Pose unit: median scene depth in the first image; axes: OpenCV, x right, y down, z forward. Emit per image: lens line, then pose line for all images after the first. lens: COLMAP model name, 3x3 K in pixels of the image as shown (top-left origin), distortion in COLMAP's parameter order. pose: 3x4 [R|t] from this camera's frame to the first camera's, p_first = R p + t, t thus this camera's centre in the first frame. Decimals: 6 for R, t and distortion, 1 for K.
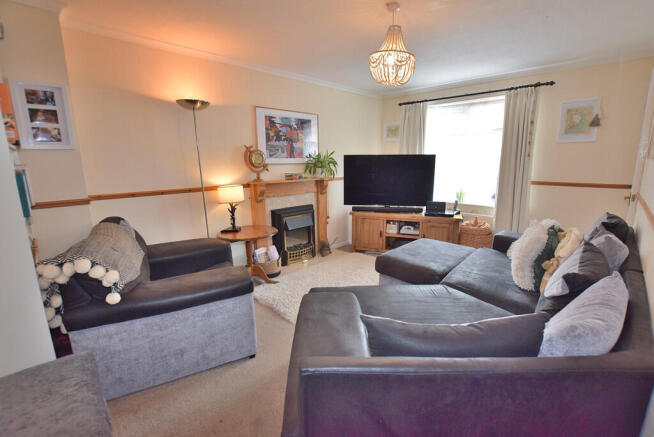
lens RADIAL K [[299.7, 0, 326.8], [0, 299.7, 220.9], [0, 0, 1]] dist [-0.022308, 0.001008]
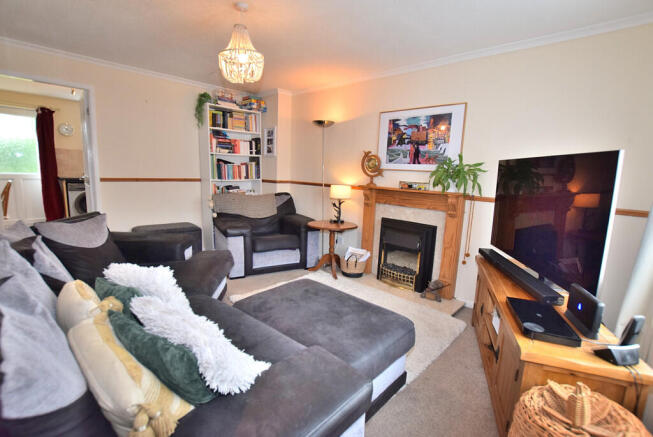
lens RADIAL K [[299.3, 0, 325.8], [0, 299.3, 215.5], [0, 0, 1]] dist [-0.022308, 0.001008]
pose [[0.031563, 0.181520, -0.982881, 0.757402], [-0.221214, 0.960252, 0.170237, -0.166166], [0.974714, 0.212053, 0.070463, 0.762716]]
